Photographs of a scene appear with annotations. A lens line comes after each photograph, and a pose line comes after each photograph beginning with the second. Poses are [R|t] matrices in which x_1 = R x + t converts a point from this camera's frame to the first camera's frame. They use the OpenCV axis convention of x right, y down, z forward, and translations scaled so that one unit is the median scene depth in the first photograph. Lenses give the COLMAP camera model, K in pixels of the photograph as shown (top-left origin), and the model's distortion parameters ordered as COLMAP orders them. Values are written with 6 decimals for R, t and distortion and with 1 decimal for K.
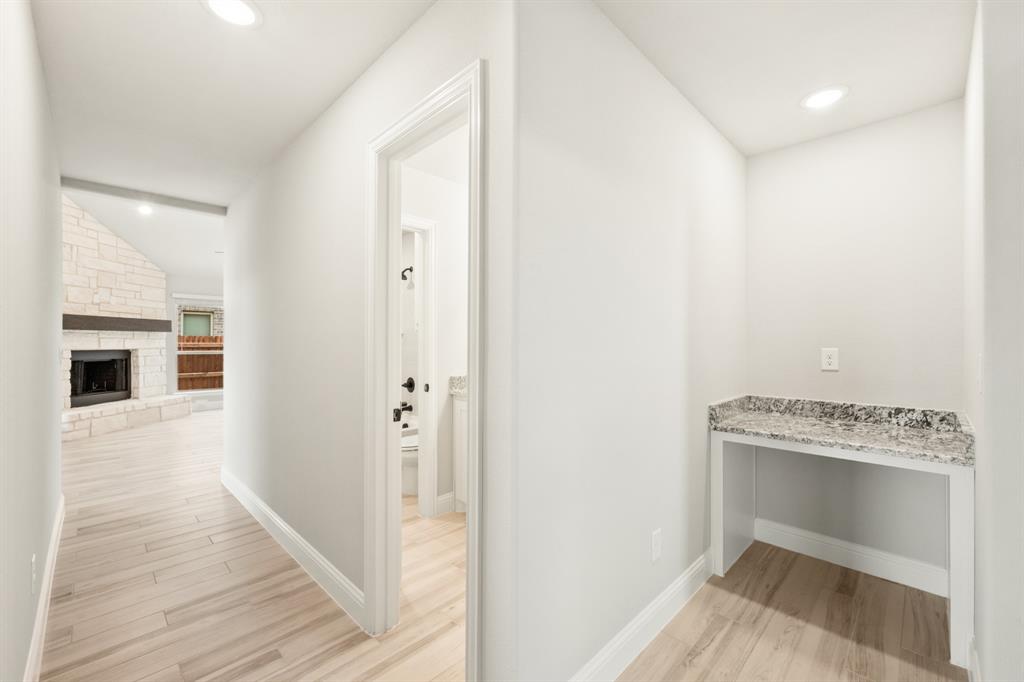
lens RADIAL K [[408.4, 0, 497.9], [0, 408.4, 342.4], [0, 0, 1]] dist [0.001727, 0.000332]
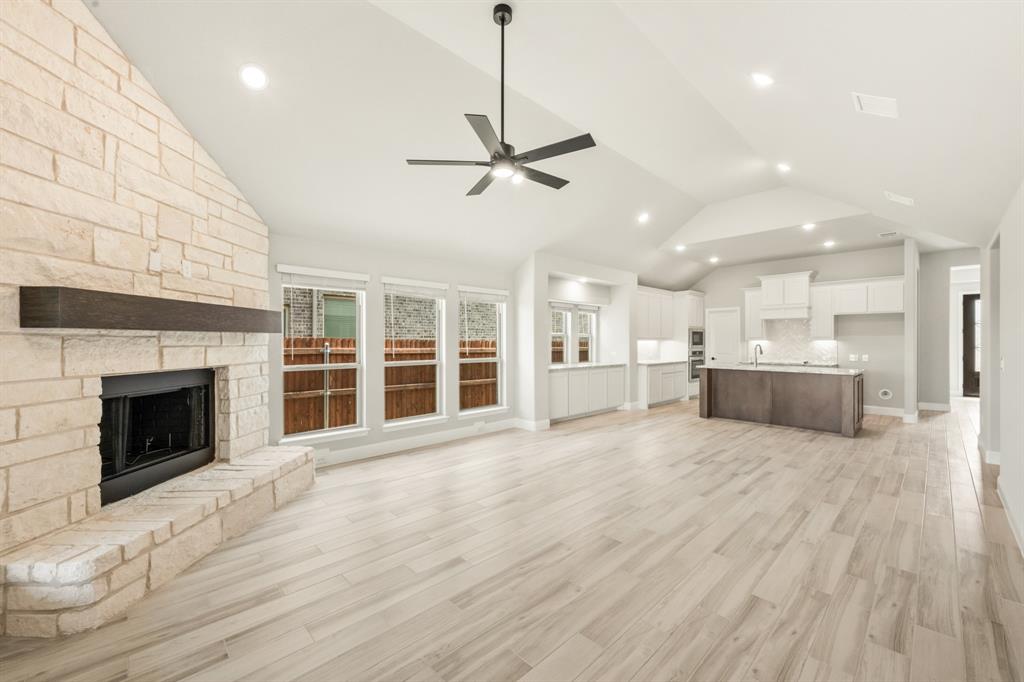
lens RADIAL K [[408.4, 0, 512.2], [0, 408.4, 338.8], [0, 0, 1]] dist [0.001727, 0.000332]
pose [[0.999834, -0.000362, -0.018203, -0.531566], [0.000297, 0.999994, -0.003543, -0.017082], [0.018204, 0.003537, 0.999828, 0.508600]]
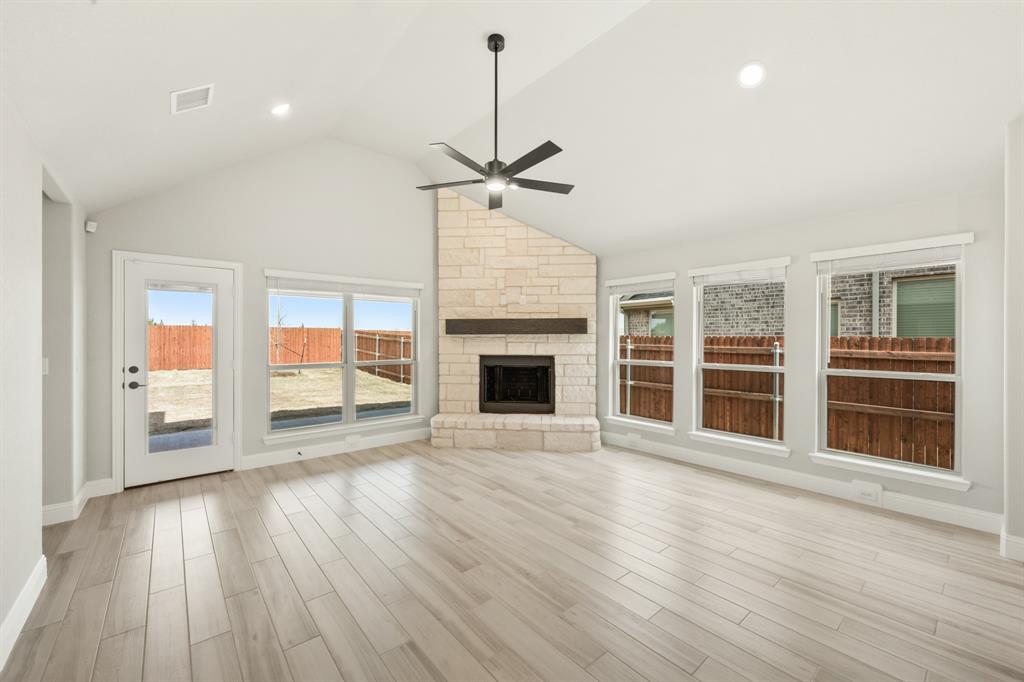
lens RADIAL K [[408.4, 0, 507.0], [0, 408.4, 339.6], [0, 0, 1]] dist [0.001727, 0.000332]
pose [[-0.089139, -0.000924, -0.996019, -0.054687], [0.000773, 0.999999, -0.000997, -0.015166], [0.996019, -0.000859, -0.089138, 1.019128]]
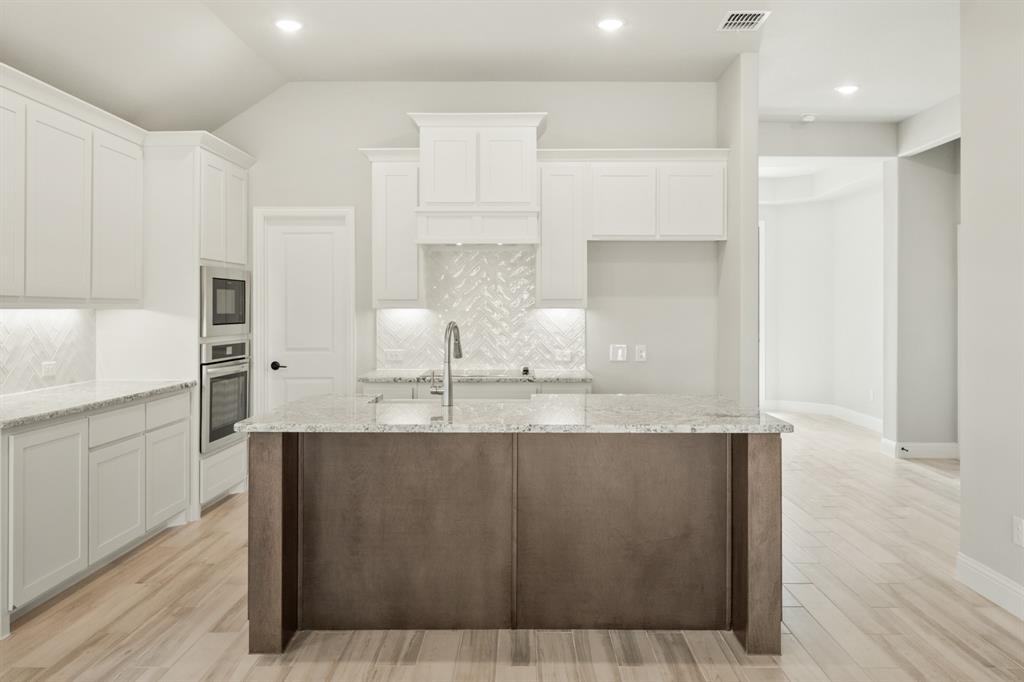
lens RADIAL K [[769.5, 0, 526.2], [0, 769.5, 305.8], [0, 0, 1]] dist [-0.004934, -0.008137]
pose [[0.704379, 0.003585, 0.709815, -0.249916], [-0.000310, 0.999989, -0.004743, -0.015193], [-0.709824, 0.003121, 0.704372, 1.188815]]
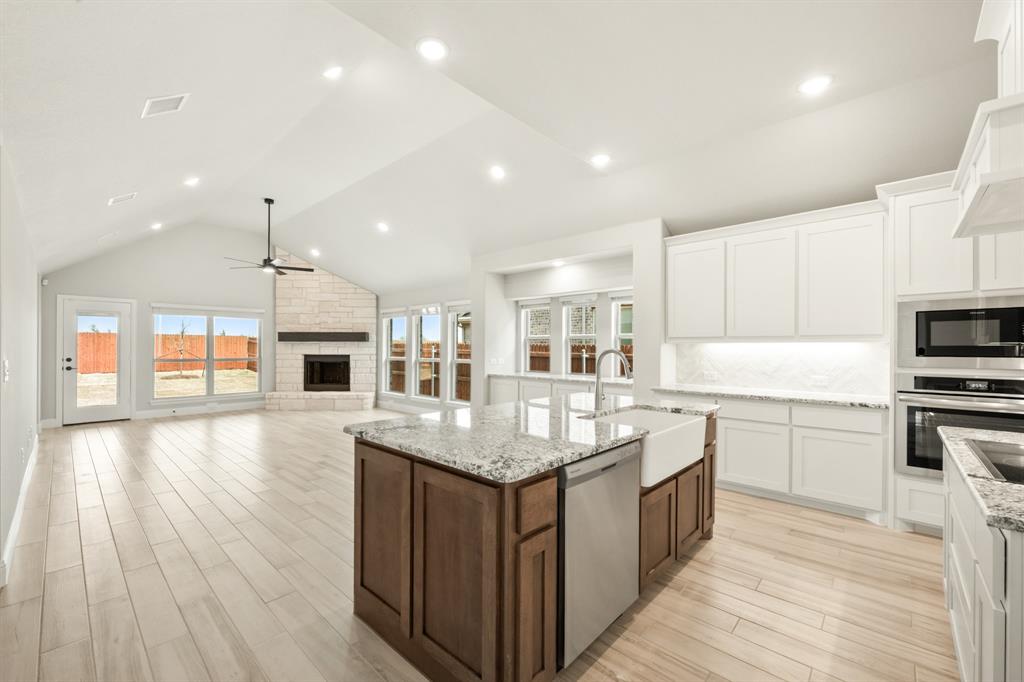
lens RADIAL K [[408.4, 0, 498.7], [0, 408.4, 347.1], [0, 0, 1]] dist [0.001727, 0.000332]
pose [[0.037463, -0.002672, -0.999294, 0.502456], [-0.002831, 0.999992, -0.002780, -0.006766], [0.999294, 0.002933, 0.037455, 1.500472]]
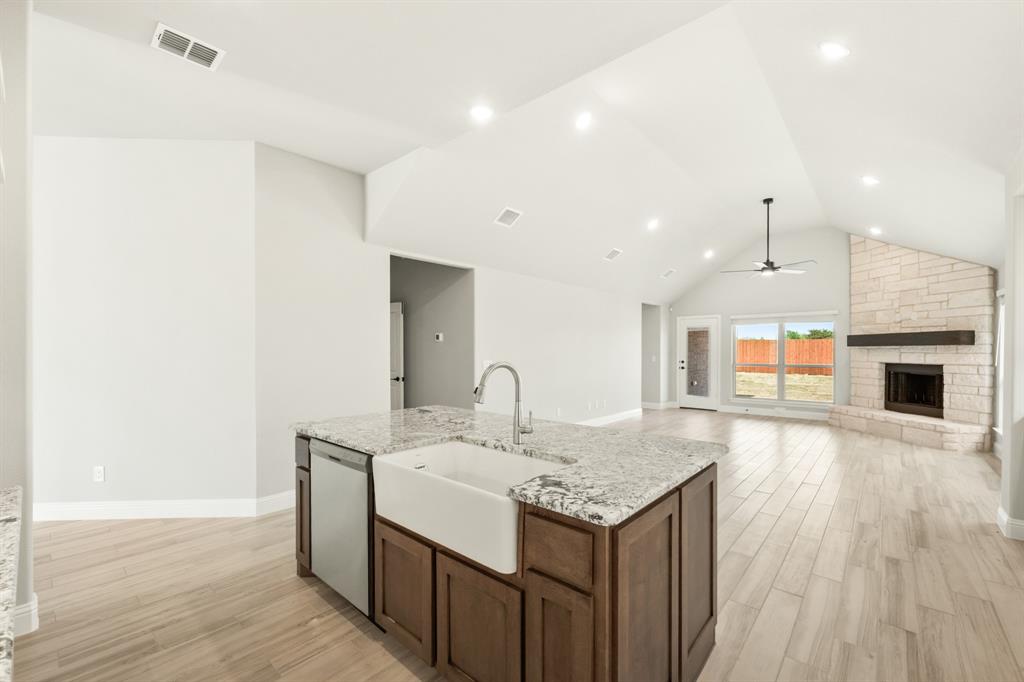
lens RADIAL K [[424.8, 0, 529.6], [0, 424.8, 352.8], [0, 0, 1]] dist [0.003293, 0.000488]
pose [[-0.995137, -0.001578, -0.098489, 0.124747], [-0.002084, 0.999985, 0.005040, -0.013632], [0.098480, 0.005221, -0.995125, 1.923461]]
